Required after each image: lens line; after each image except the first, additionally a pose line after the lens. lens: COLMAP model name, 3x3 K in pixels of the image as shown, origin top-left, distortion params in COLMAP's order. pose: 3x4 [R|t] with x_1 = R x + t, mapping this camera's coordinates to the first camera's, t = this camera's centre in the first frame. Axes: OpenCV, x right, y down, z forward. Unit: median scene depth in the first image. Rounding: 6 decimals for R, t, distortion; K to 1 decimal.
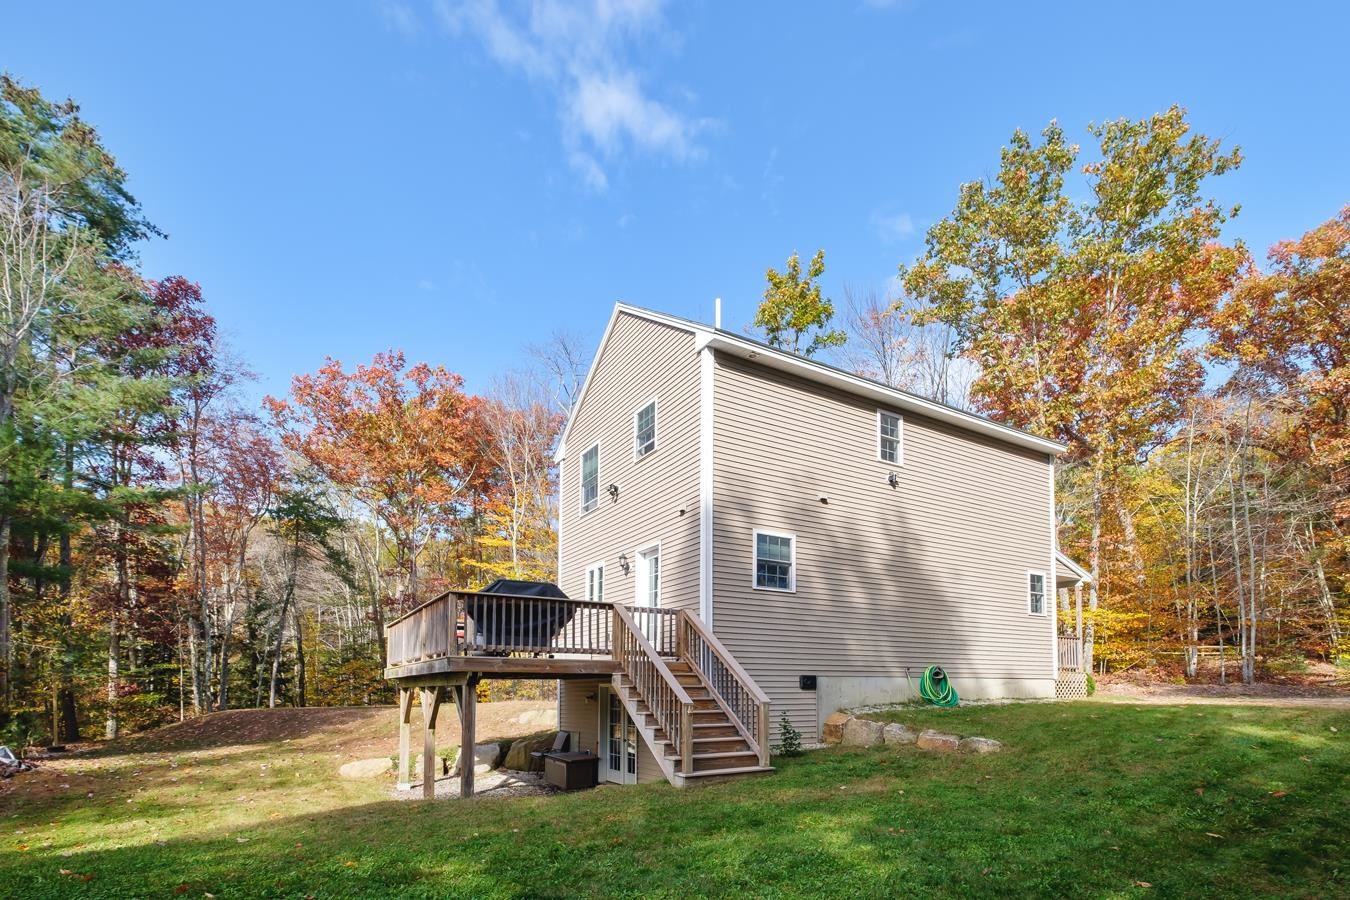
lens RADIAL K [[609.3, 0, 675.0], [0, 609.3, 450.0], [0, 0, 1]] dist [0.001585, 0.000181]
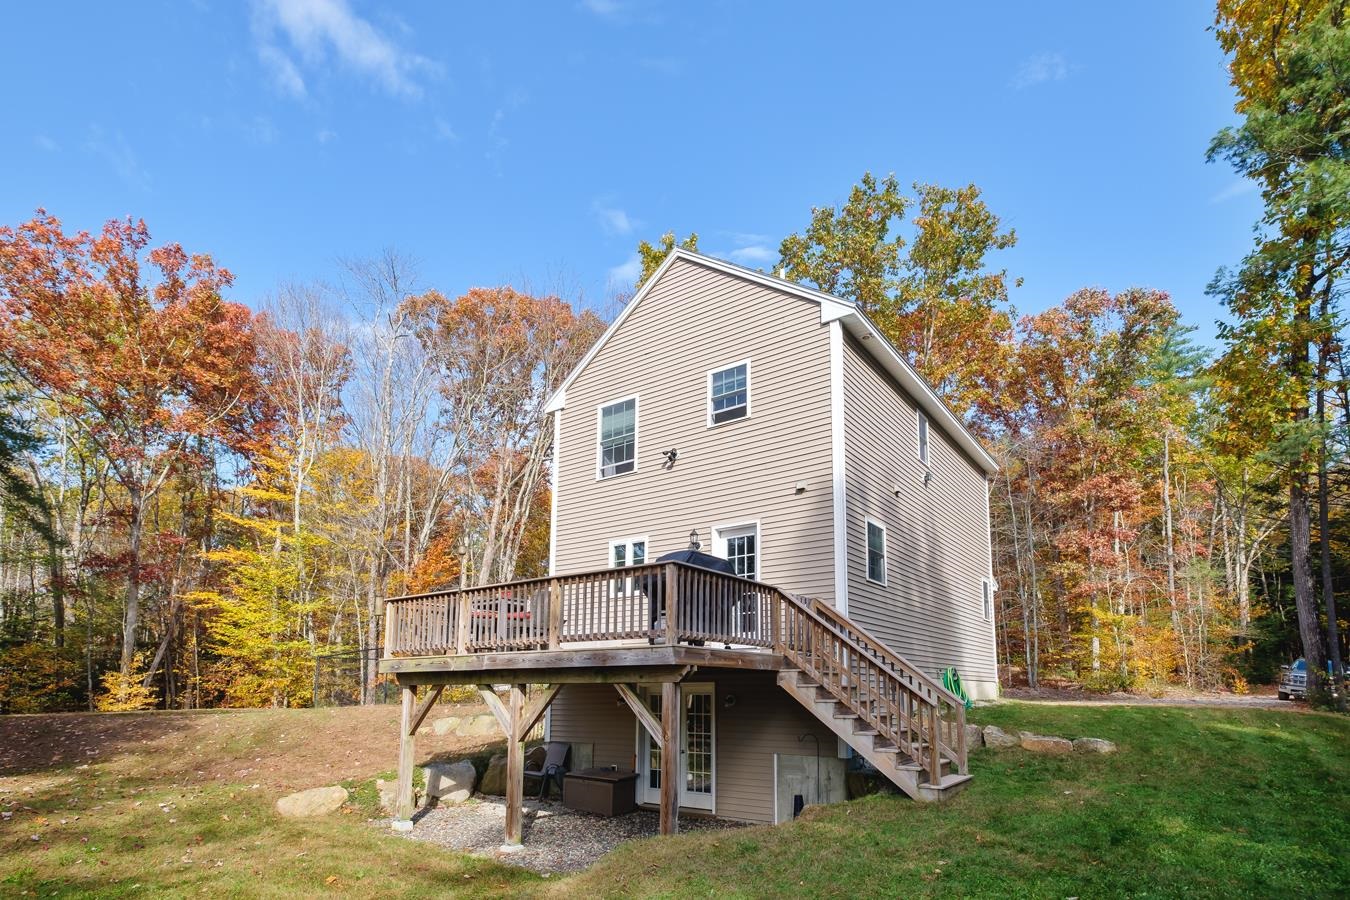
lens RADIAL K [[658.1, 0, 672.0], [0, 658.1, 376.3], [0, 0, 1]] dist [0.002095, 0.000400]
pose [[0.923929, 0.169359, 0.343033, -0.474002], [-0.143694, 0.984647, -0.099104, 0.051849], [-0.354551, 0.042273, 0.934081, 0.119460]]
